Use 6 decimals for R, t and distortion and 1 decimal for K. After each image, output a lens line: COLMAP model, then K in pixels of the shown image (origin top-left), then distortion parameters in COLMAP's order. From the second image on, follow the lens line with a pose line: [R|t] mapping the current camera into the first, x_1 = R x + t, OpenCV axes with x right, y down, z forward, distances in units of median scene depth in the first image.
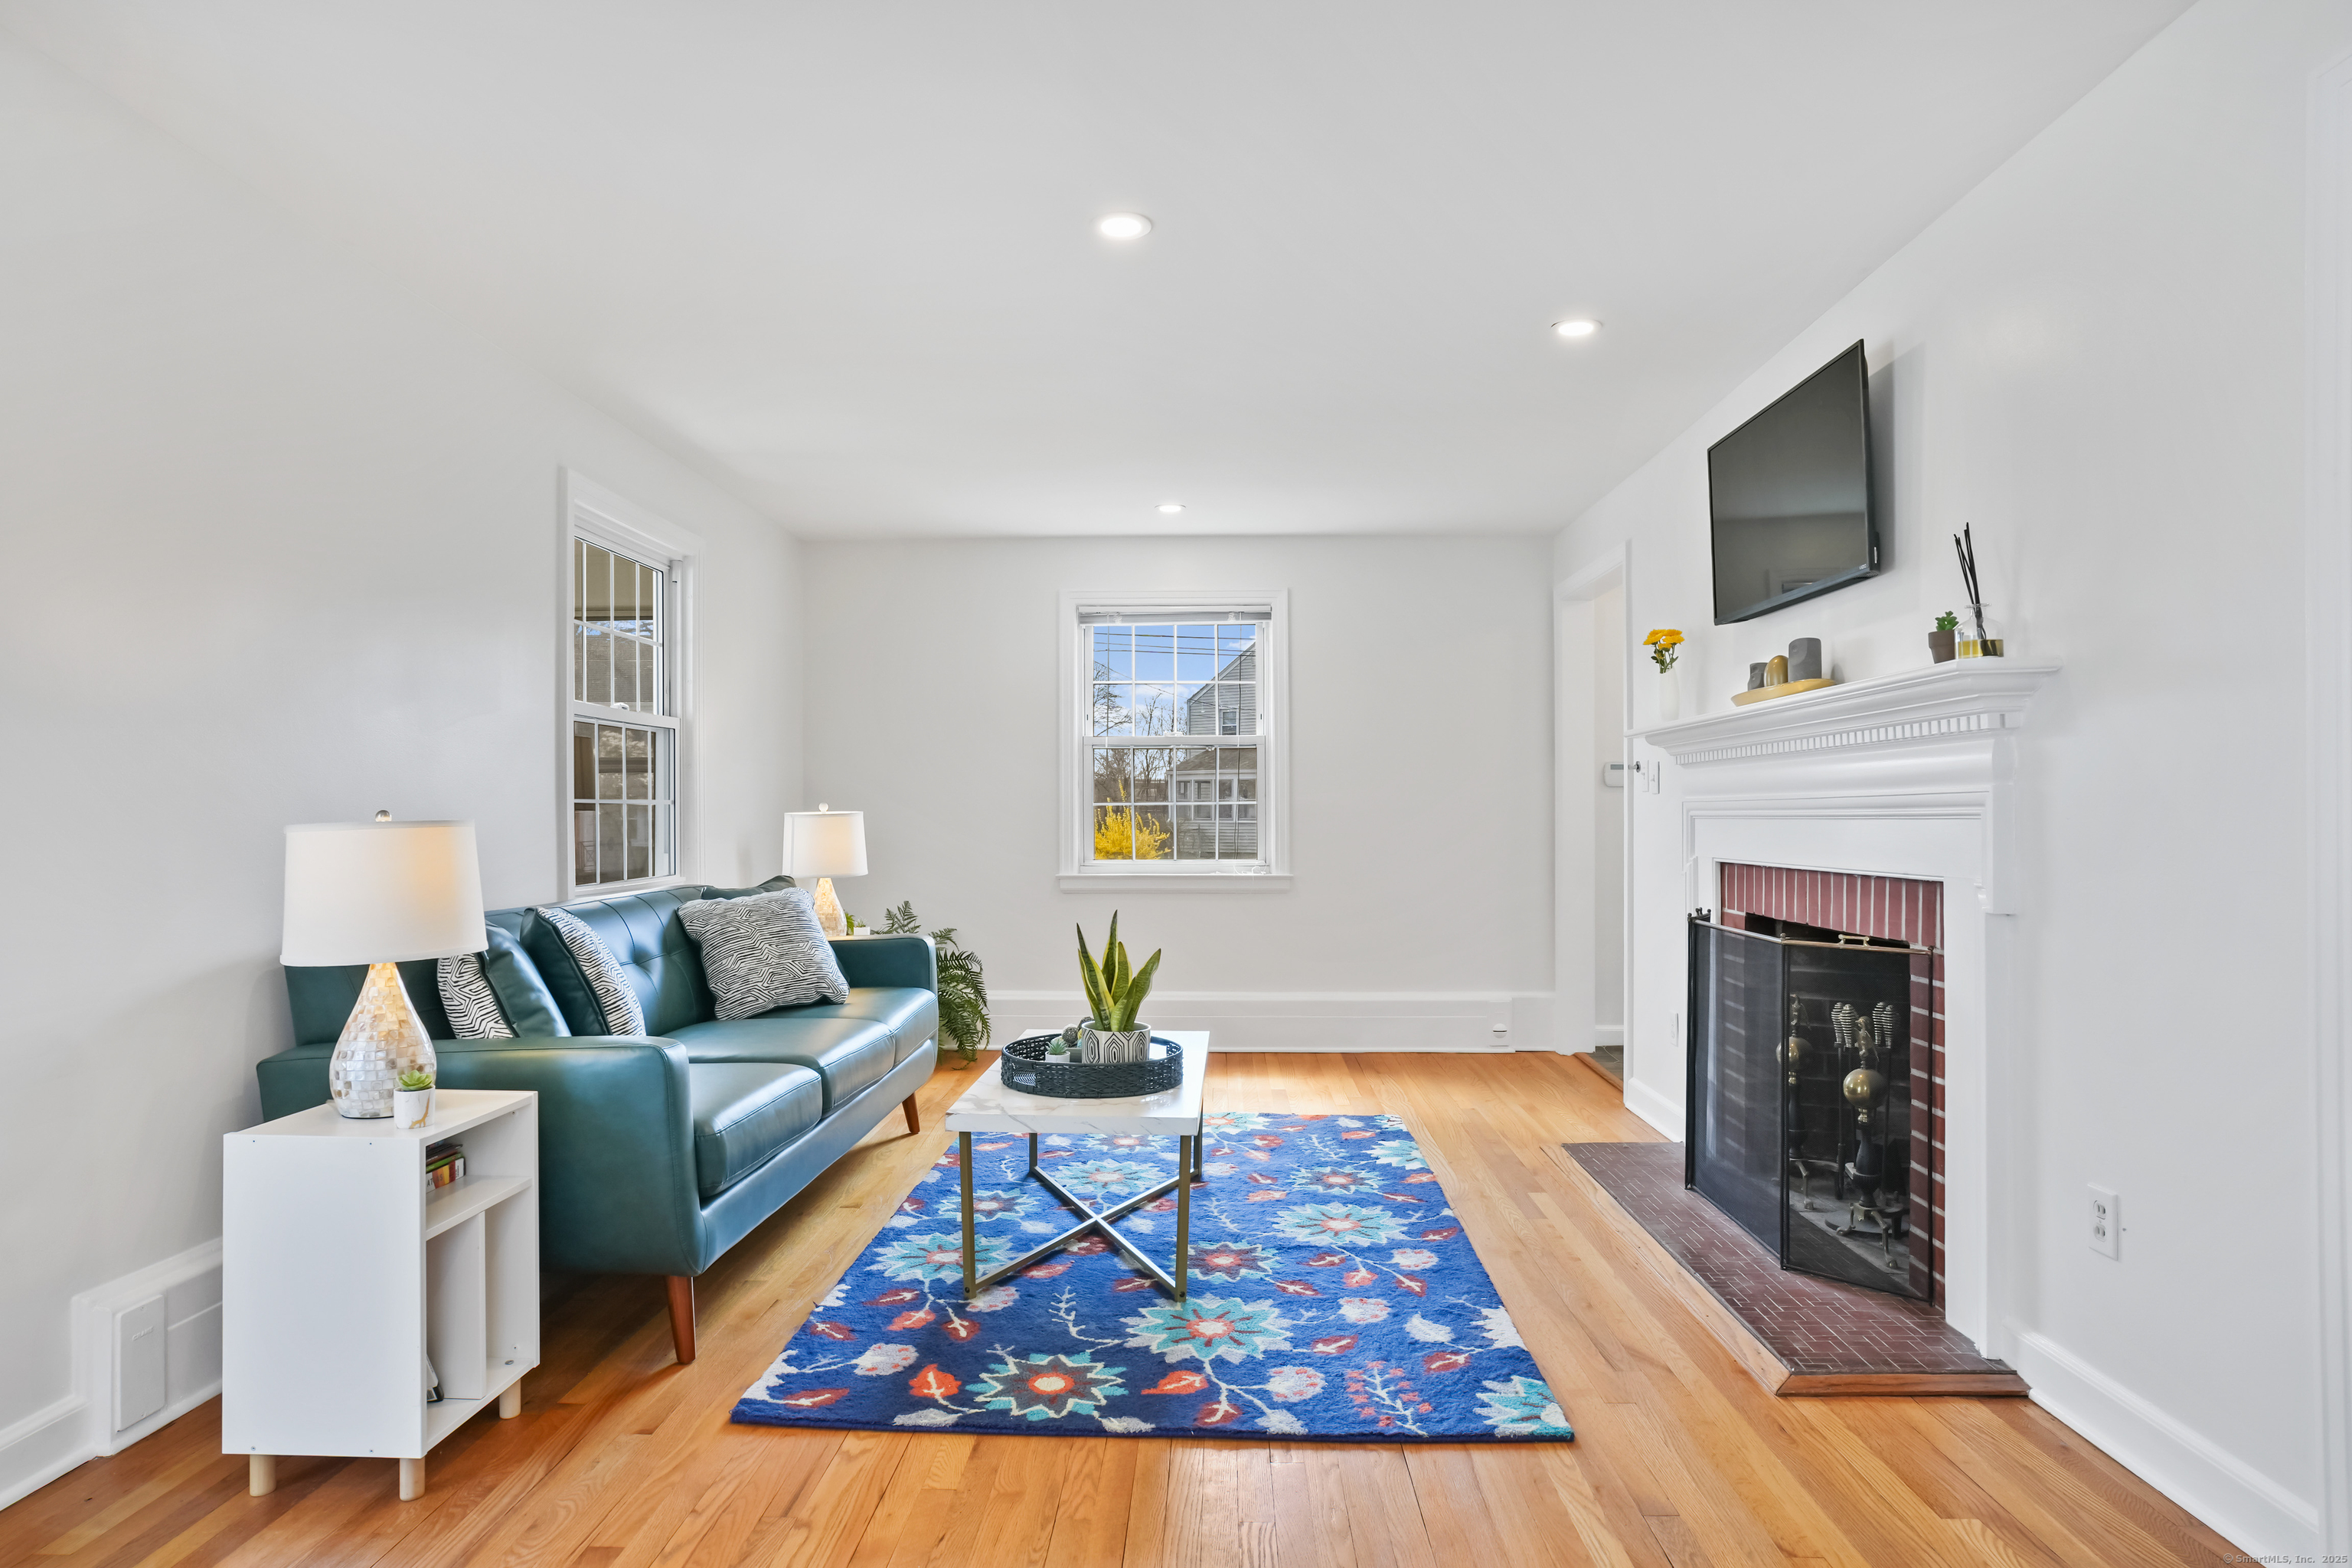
lens RADIAL K [[1295.5, 0, 1183.2], [0, 1295.5, 817.7], [0, 0, 1]] dist [-0.081304, 0.067135]
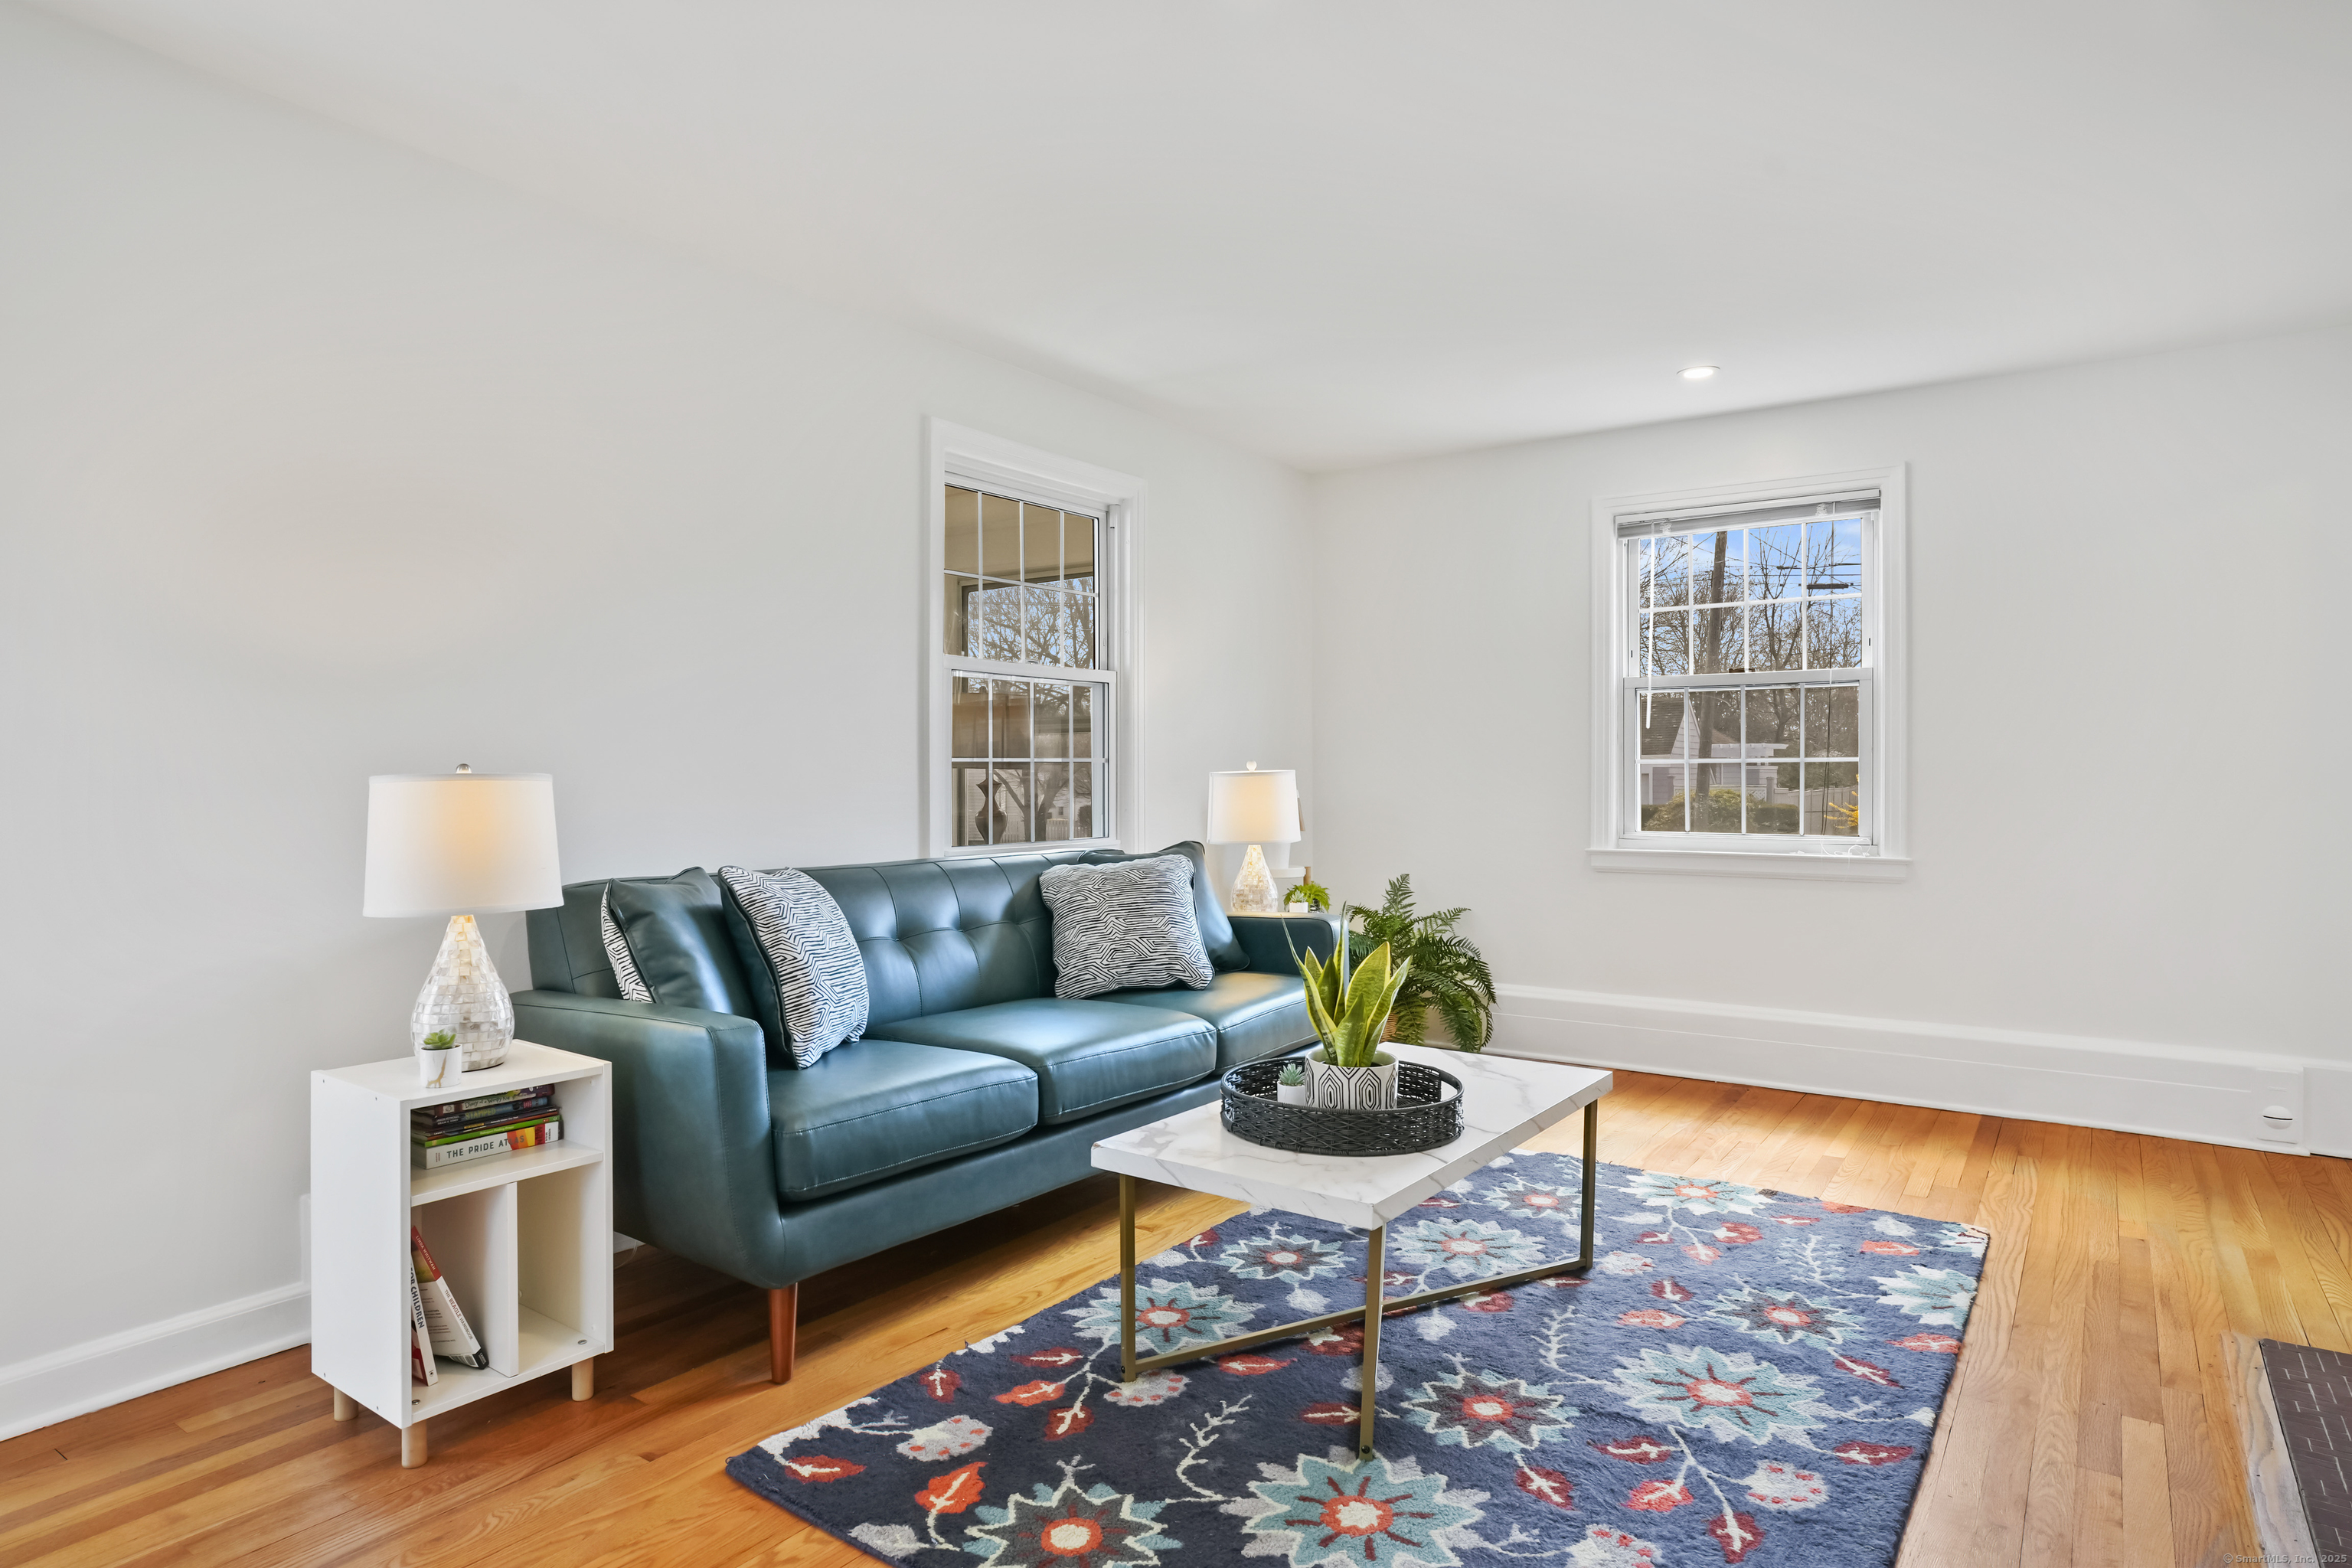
lens RADIAL K [[1334.8, 0, 1176.0], [0, 1334.8, 784.0], [0, 0, 1]] dist [-0.058798, 0.046275]
pose [[0.833368, 0.004956, -0.552697, 0.306600], [-0.003658, 0.999987, 0.003452, 0.002998], [0.552707, -0.000855, 0.833375, 0.332759]]
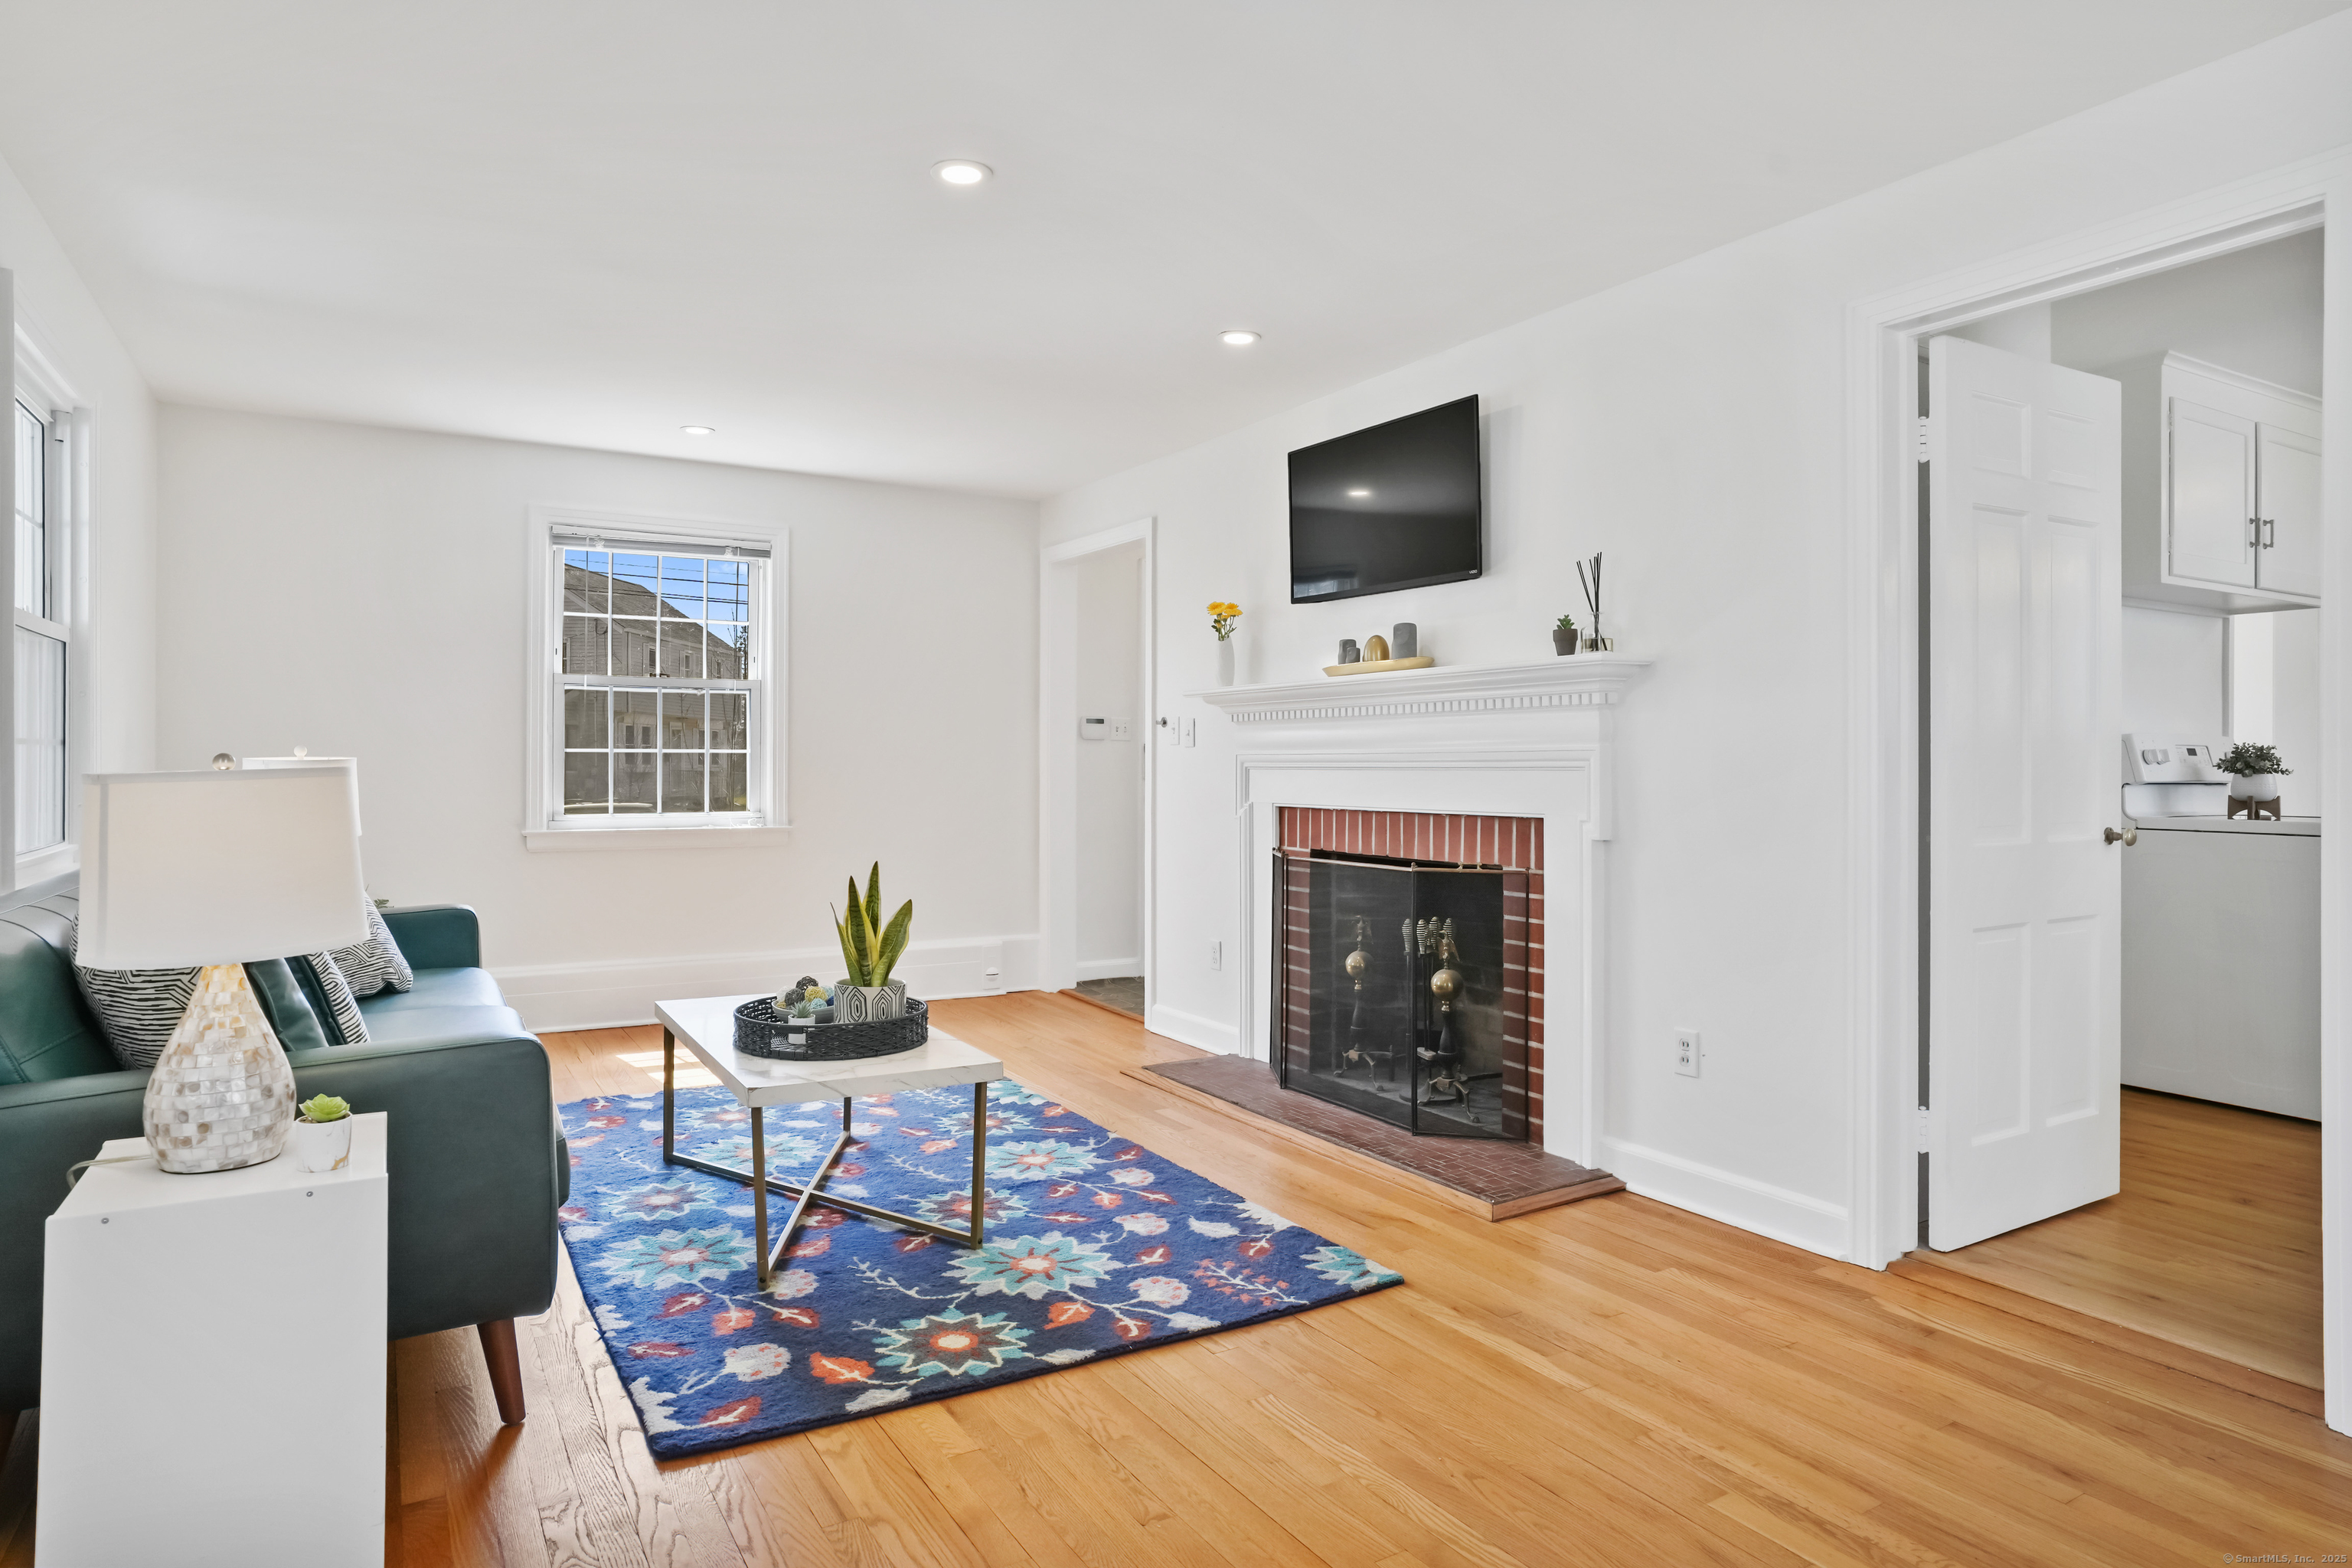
lens RADIAL K [[1336.0, 0, 1174.6], [0, 1336.0, 759.5], [0, 0, 1]] dist [-0.041313, 0.000865]
pose [[0.840563, 0.007057, 0.541667, -0.432478], [-0.003869, 0.999968, -0.007023, 0.000519], [-0.541699, 0.003808, 0.840564, 0.039777]]
